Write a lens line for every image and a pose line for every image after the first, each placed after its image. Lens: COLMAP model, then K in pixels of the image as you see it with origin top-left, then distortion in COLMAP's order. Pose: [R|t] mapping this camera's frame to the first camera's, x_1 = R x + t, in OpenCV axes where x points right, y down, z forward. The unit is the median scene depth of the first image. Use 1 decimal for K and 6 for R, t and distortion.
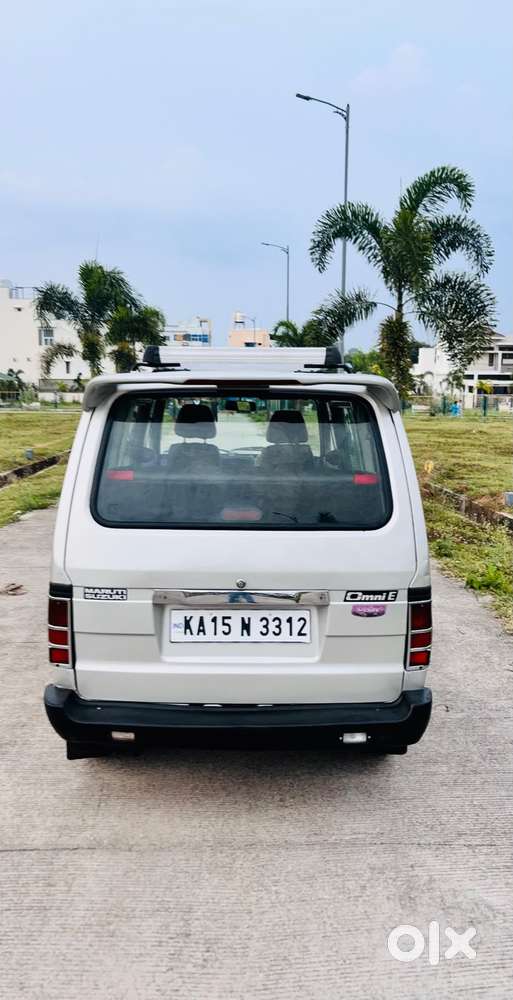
lens RADIAL K [[755.1, 0, 259.2], [0, 755.1, 517.4], [0, 0, 1]] dist [0.072694, -0.001874]
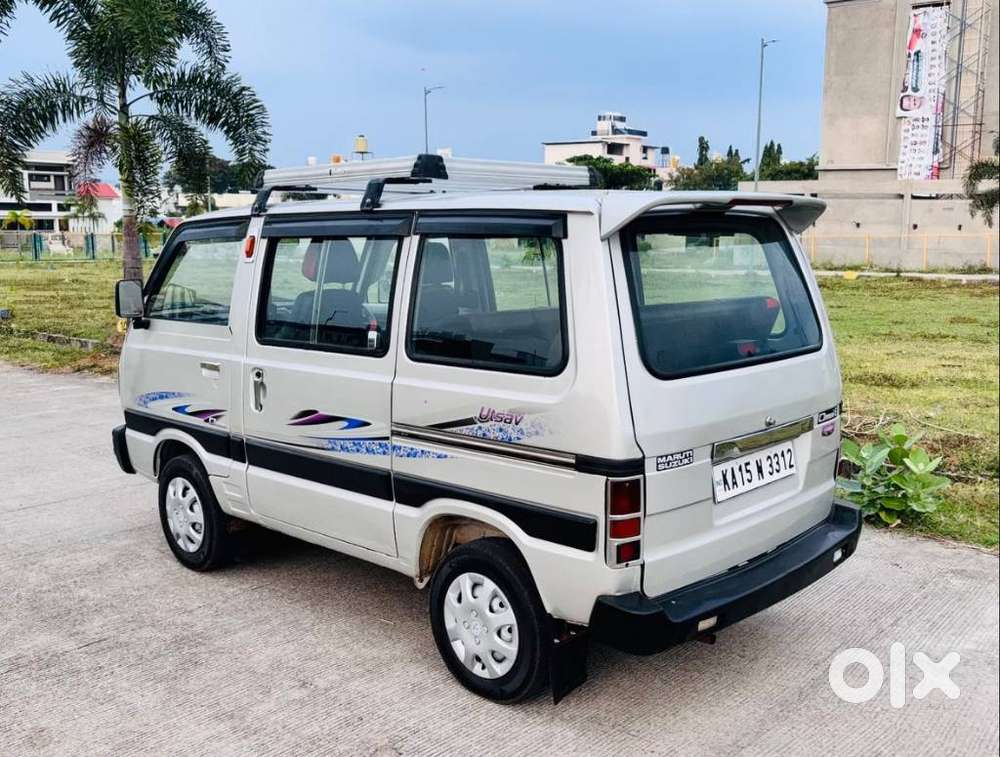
lens RADIAL K [[1011.1, 0, 500.0], [0, 1011.1, 378.5], [0, 0, 1]] dist [0.010974, 0.001907]
pose [[0.699644, -0.124011, 0.703647, -0.890985], [0.133959, 0.990126, 0.041302, -0.046472], [-0.701821, 0.065363, 0.709348, 0.286056]]
